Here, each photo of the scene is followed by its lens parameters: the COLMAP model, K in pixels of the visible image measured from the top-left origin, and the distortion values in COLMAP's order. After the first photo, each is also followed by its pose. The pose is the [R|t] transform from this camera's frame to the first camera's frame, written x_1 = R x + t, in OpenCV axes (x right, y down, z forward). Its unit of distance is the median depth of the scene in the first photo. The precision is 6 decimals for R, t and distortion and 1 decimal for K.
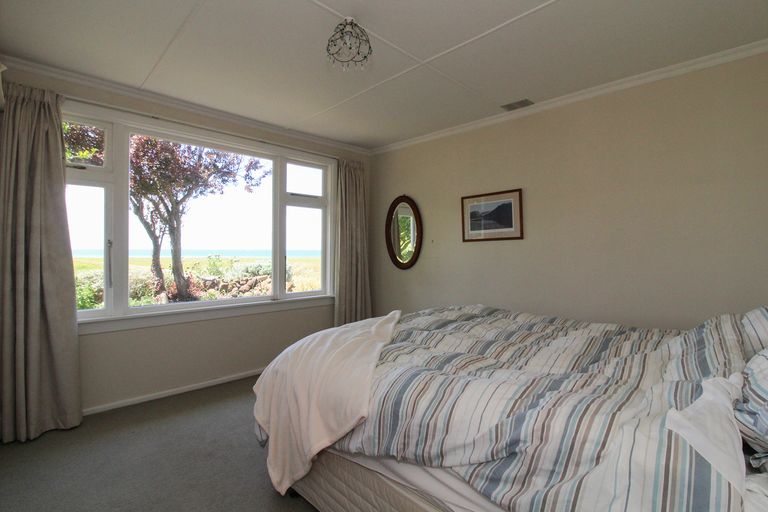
lens RADIAL K [[373.8, 0, 384.0], [0, 373.8, 256.0], [0, 0, 1]] dist [0.000366, 0.000023]
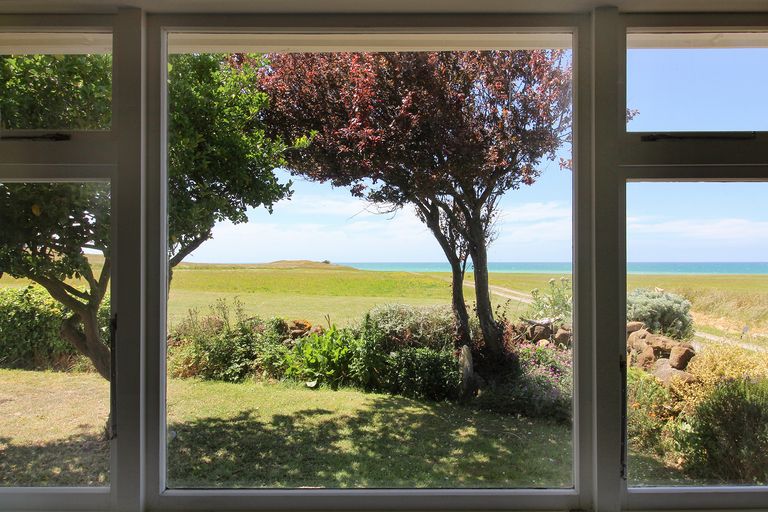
lens RADIAL K [[510.4, 0, 384.0], [0, 510.4, 256.0], [0, 0, 1]] dist [0.000339, 0.000047]
pose [[0.700527, -0.022880, -0.713259, -0.050327], [-0.000898, 0.999457, -0.032942, -0.027369], [0.713625, 0.023717, 0.700126, 0.269372]]
